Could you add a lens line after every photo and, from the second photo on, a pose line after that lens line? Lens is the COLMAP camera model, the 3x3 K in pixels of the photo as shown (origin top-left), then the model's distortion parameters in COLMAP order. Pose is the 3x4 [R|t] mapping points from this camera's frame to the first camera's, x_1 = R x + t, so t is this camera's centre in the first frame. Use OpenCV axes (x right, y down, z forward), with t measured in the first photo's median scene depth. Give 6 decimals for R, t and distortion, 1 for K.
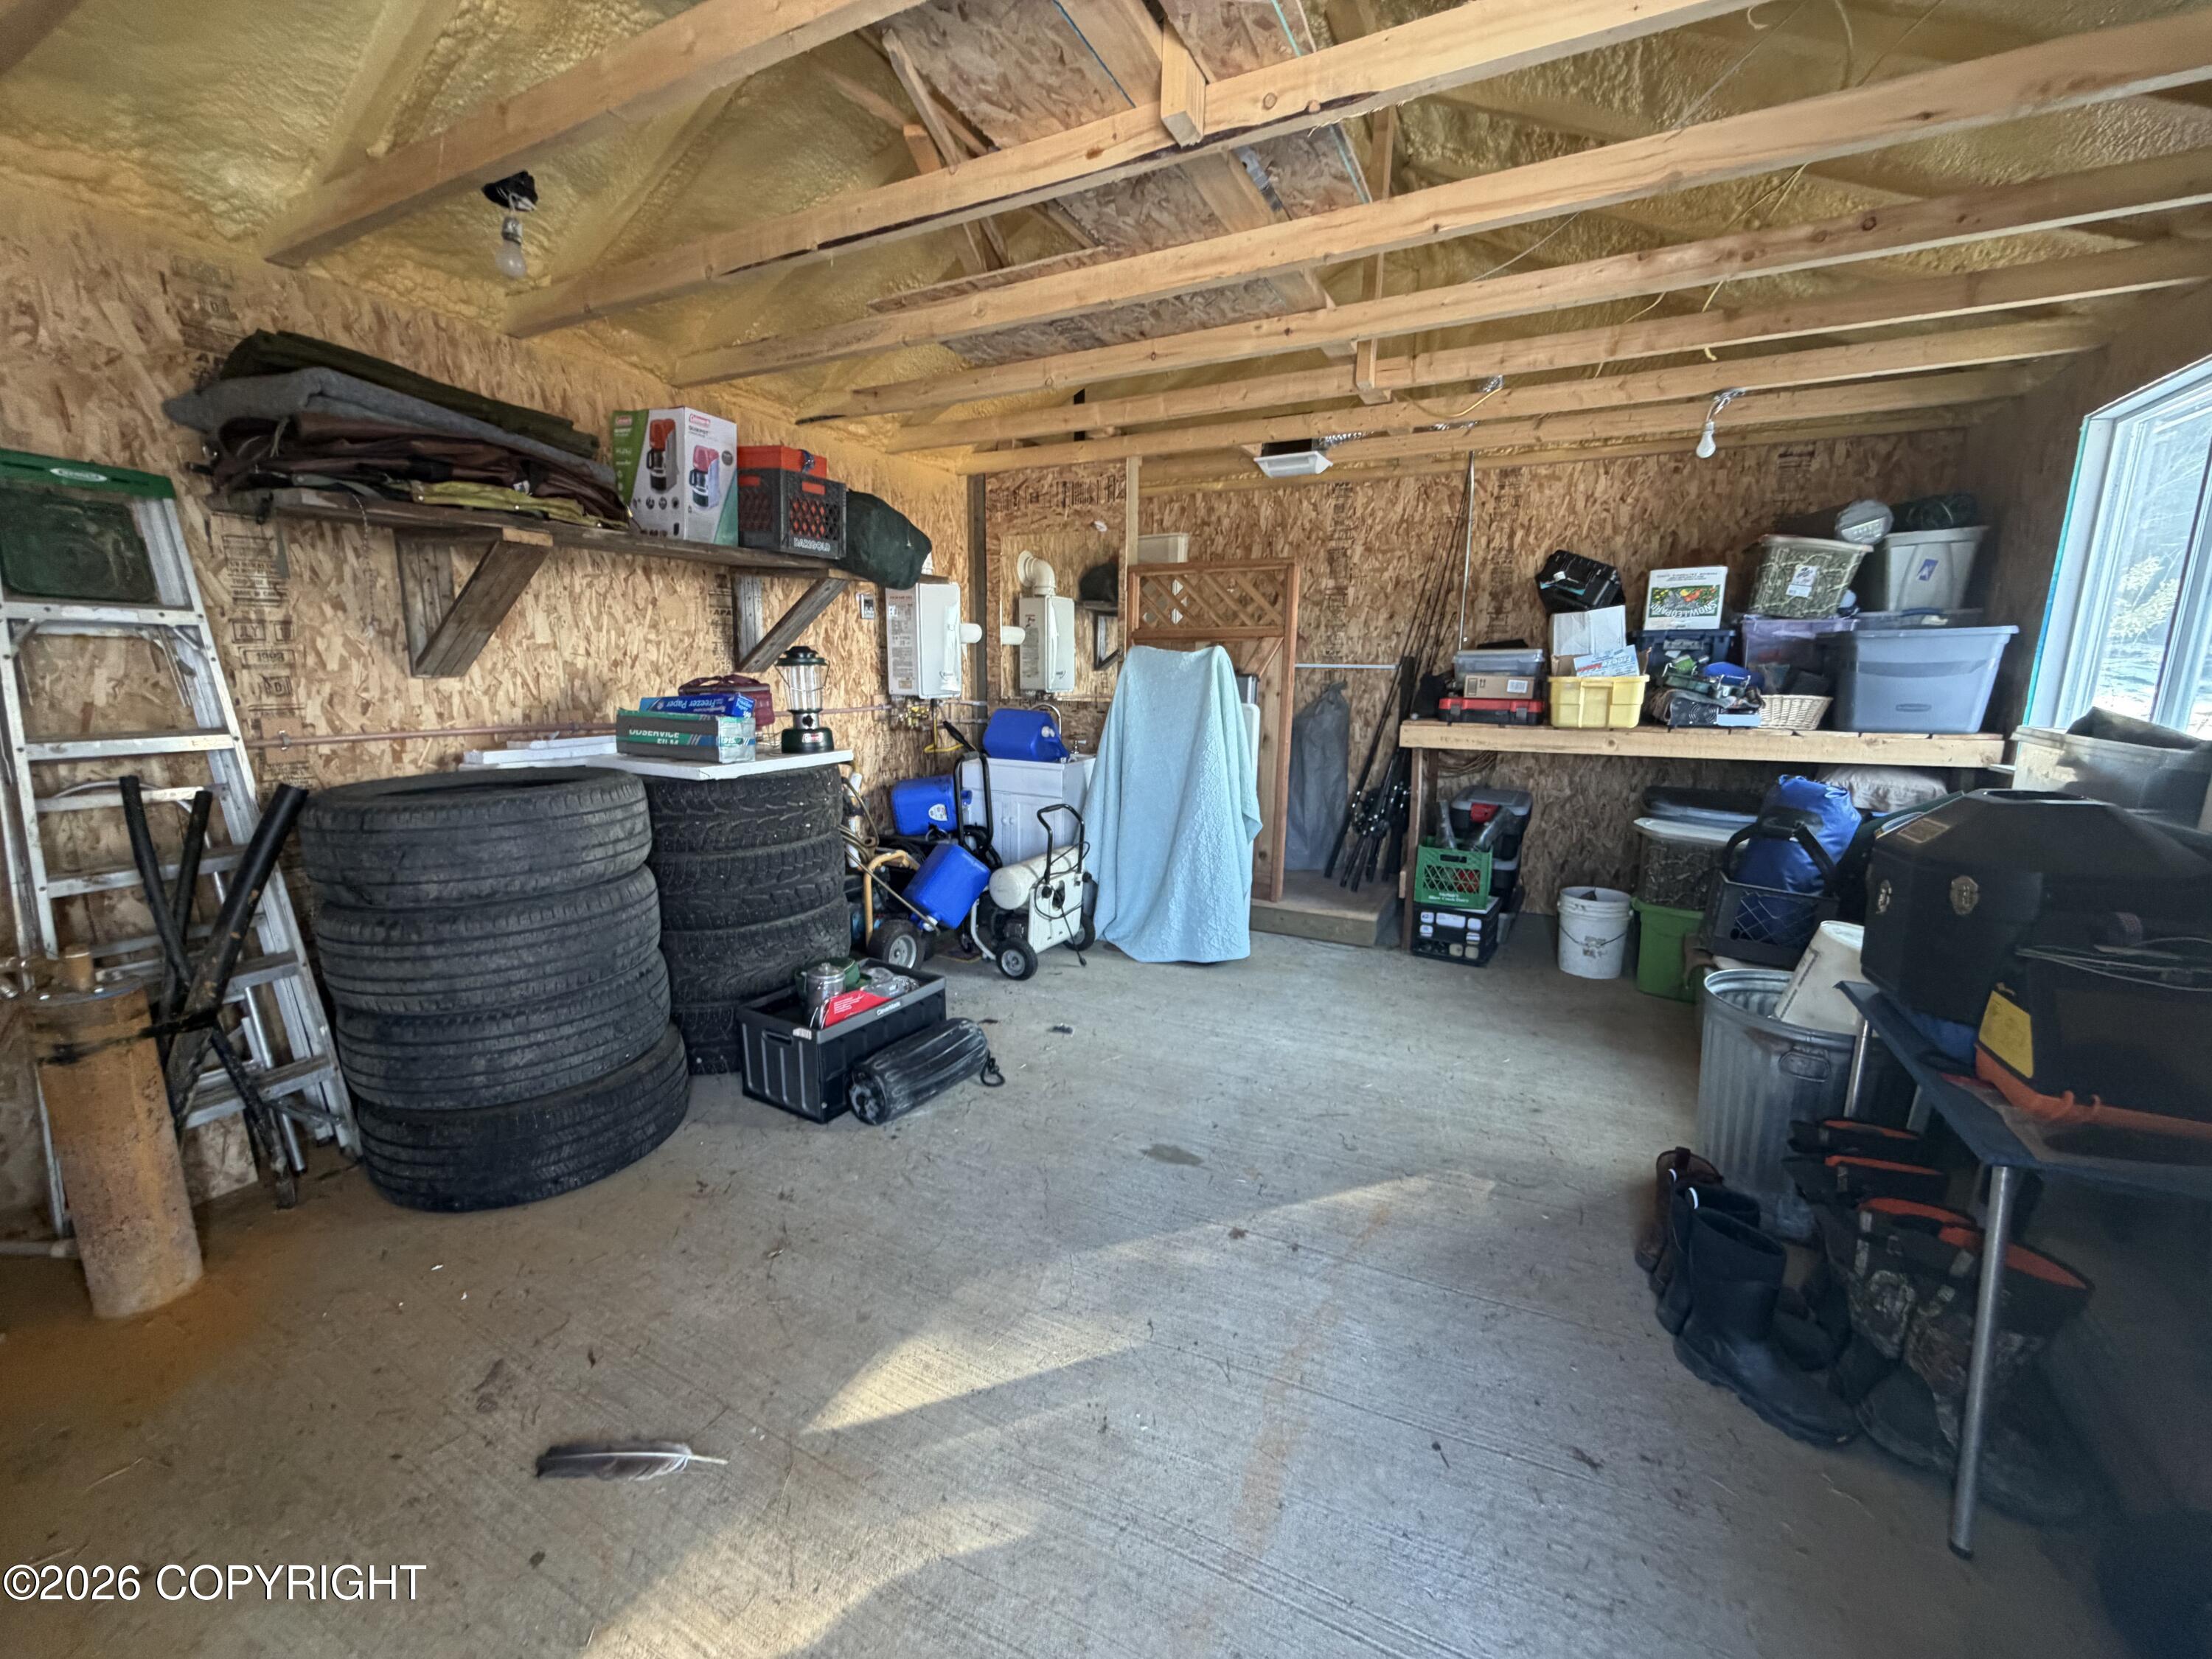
lens RADIAL K [[898.0, 0, 1099.4], [0, 898.0, 826.8], [0, 0, 1]] dist [0.008325, 0.000044]
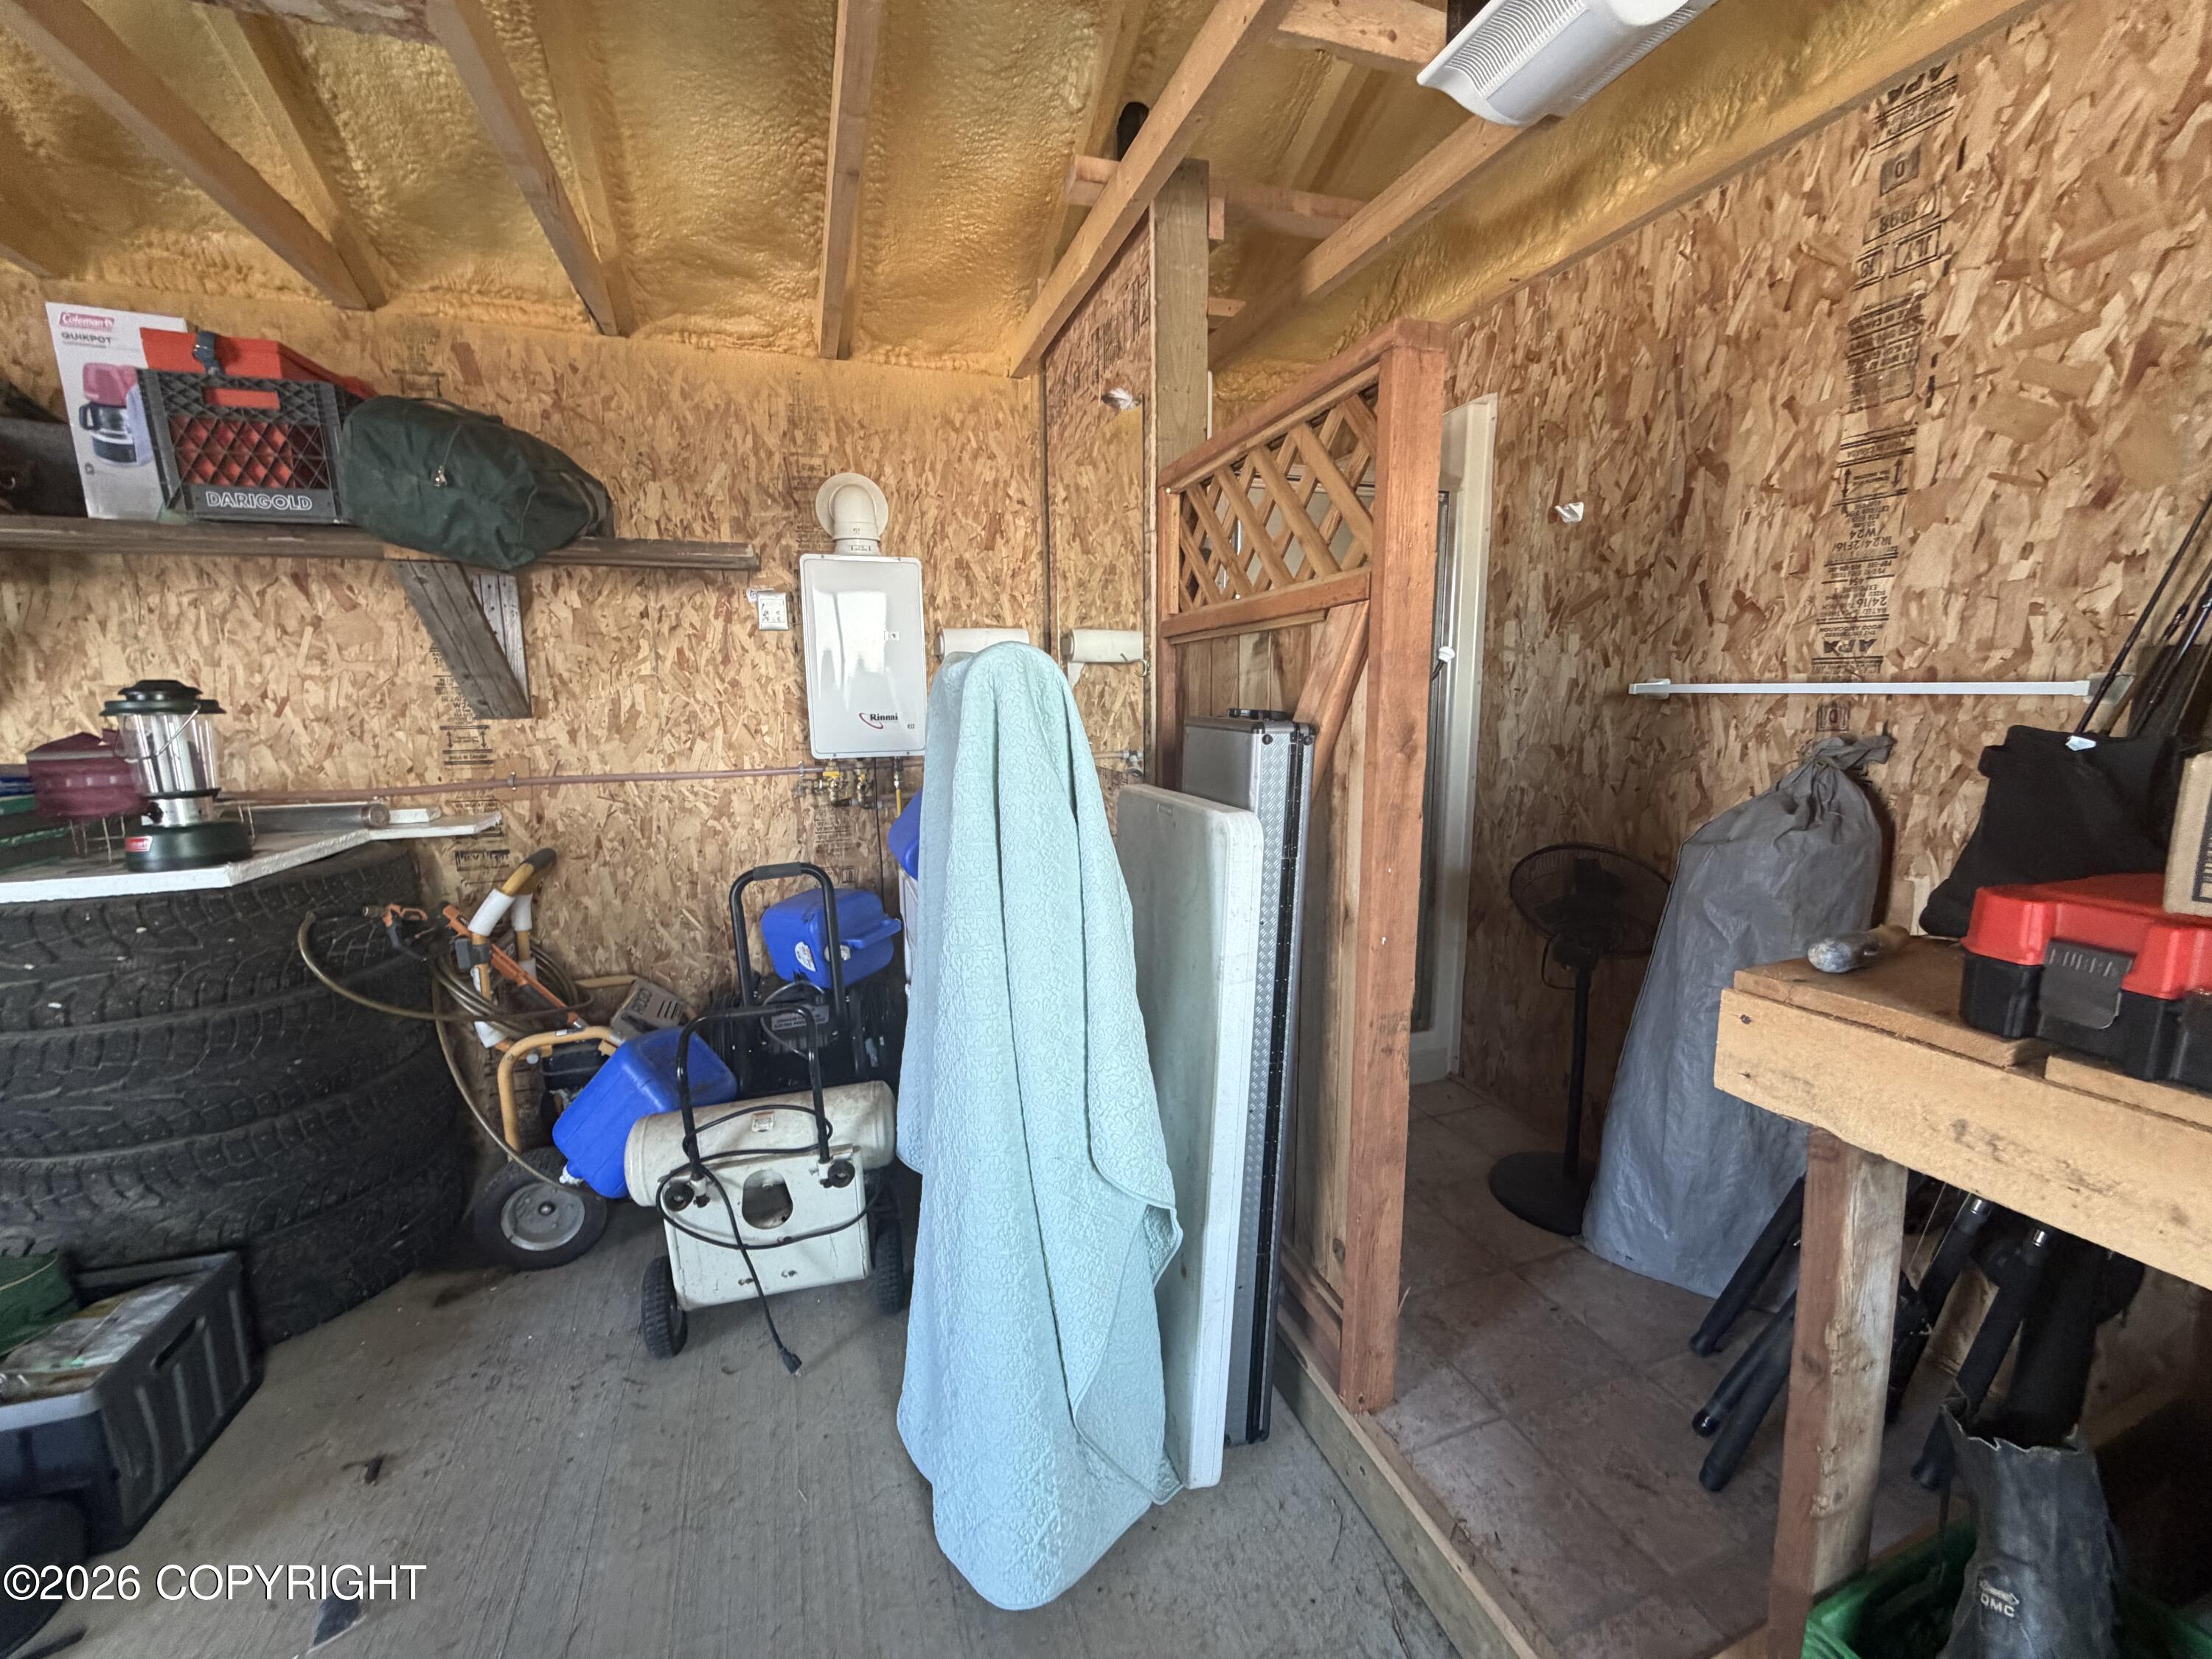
lens RADIAL K [[898.0, 0, 1099.4], [0, 898.0, 826.8], [0, 0, 1]] dist [0.008325, 0.000044]
pose [[0.721878, 0.085321, -0.686740, 0.353045], [-0.106336, 0.994261, 0.011751, -0.127512], [0.683801, 0.064542, 0.726808, 0.712453]]
